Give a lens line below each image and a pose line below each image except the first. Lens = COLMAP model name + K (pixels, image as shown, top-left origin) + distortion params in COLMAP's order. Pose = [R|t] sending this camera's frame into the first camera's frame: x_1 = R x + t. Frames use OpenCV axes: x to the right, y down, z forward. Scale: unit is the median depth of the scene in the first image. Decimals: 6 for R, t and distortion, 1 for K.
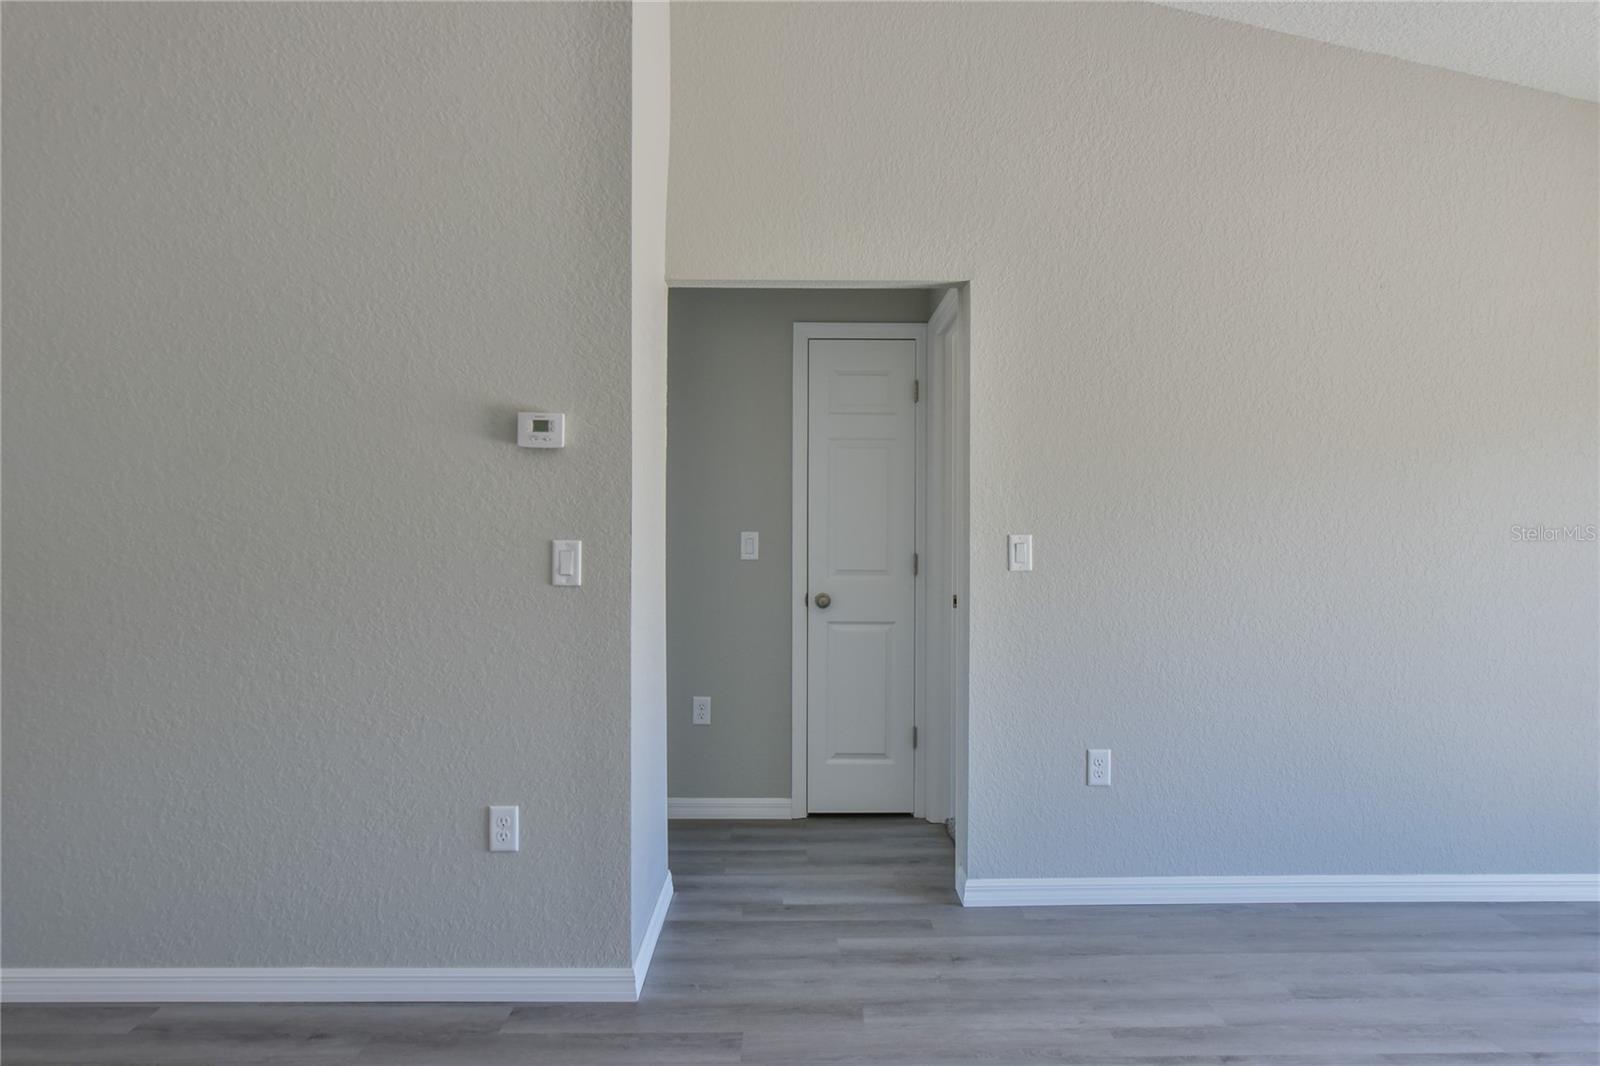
lens RADIAL K [[1091.1, 0, 820.1], [0, 1091.1, 528.6], [0, 0, 1]] dist [0.003144, 0.004370]
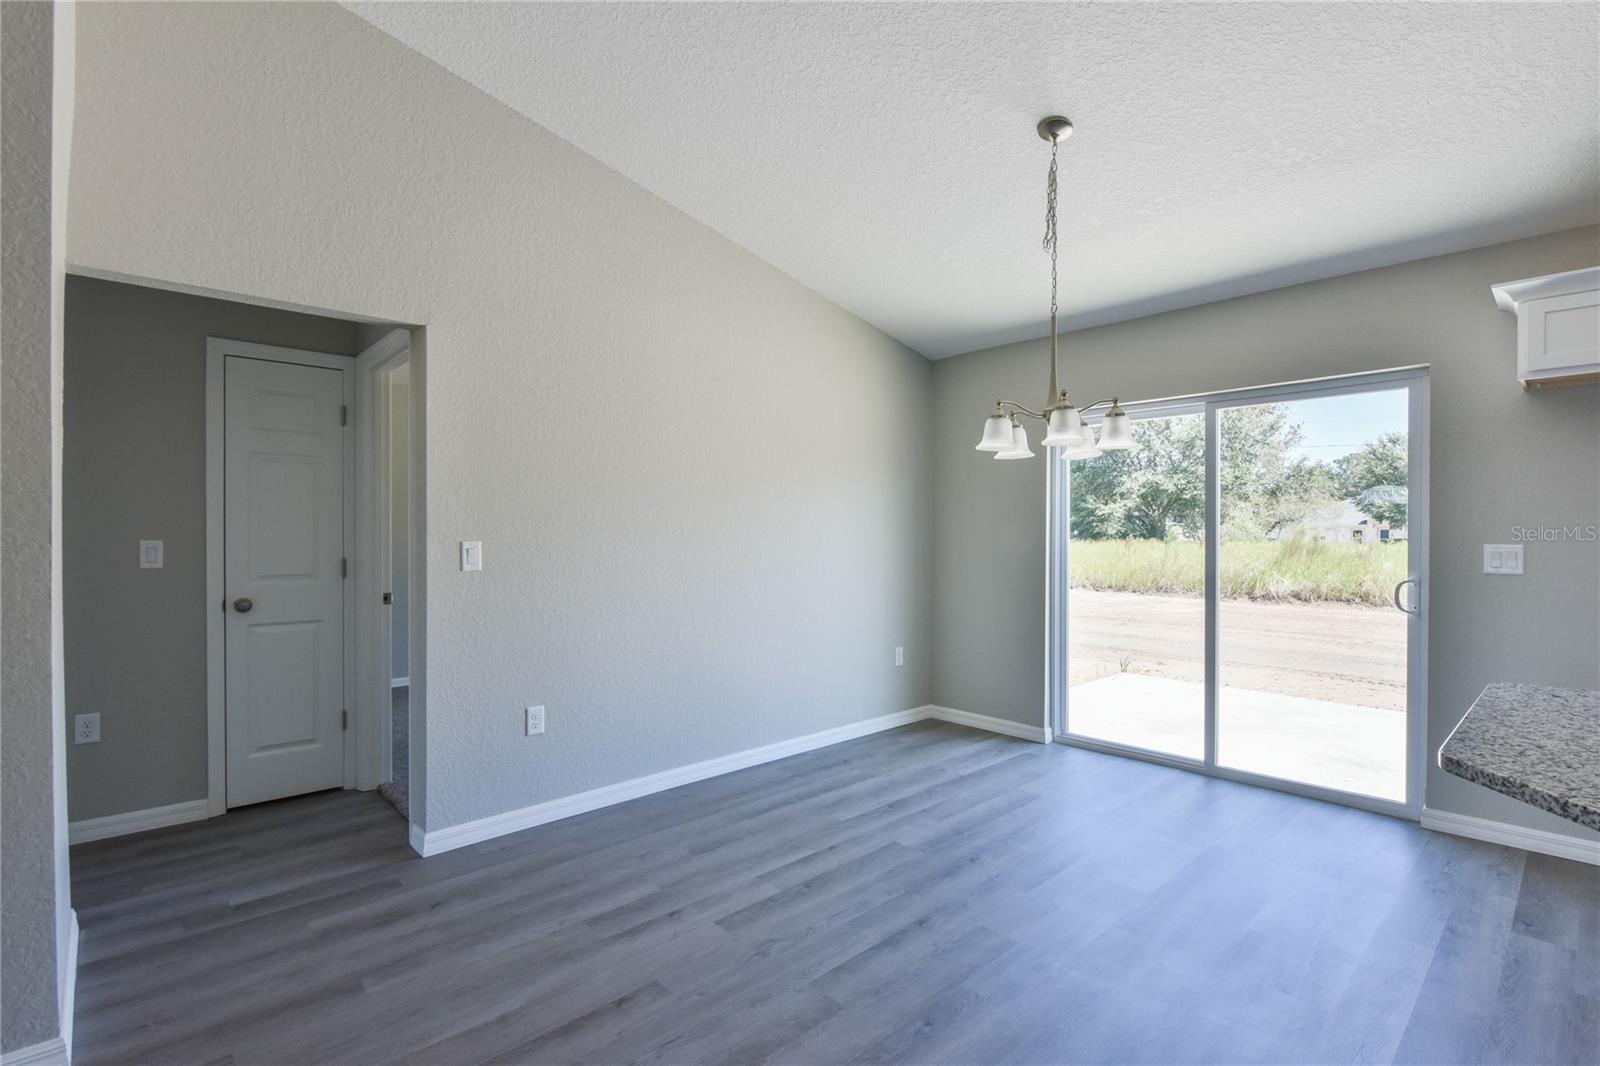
lens RADIAL K [[749.7, 0, 801.9], [0, 749.7, 538.2], [0, 0, 1]] dist [-0.001145, -0.004849]
pose [[0.741356, -0.004785, 0.671095, -0.105749], [0.003215, 0.999988, 0.003578, 0.000574], [-0.671105, -0.000495, 0.741362, 0.128682]]
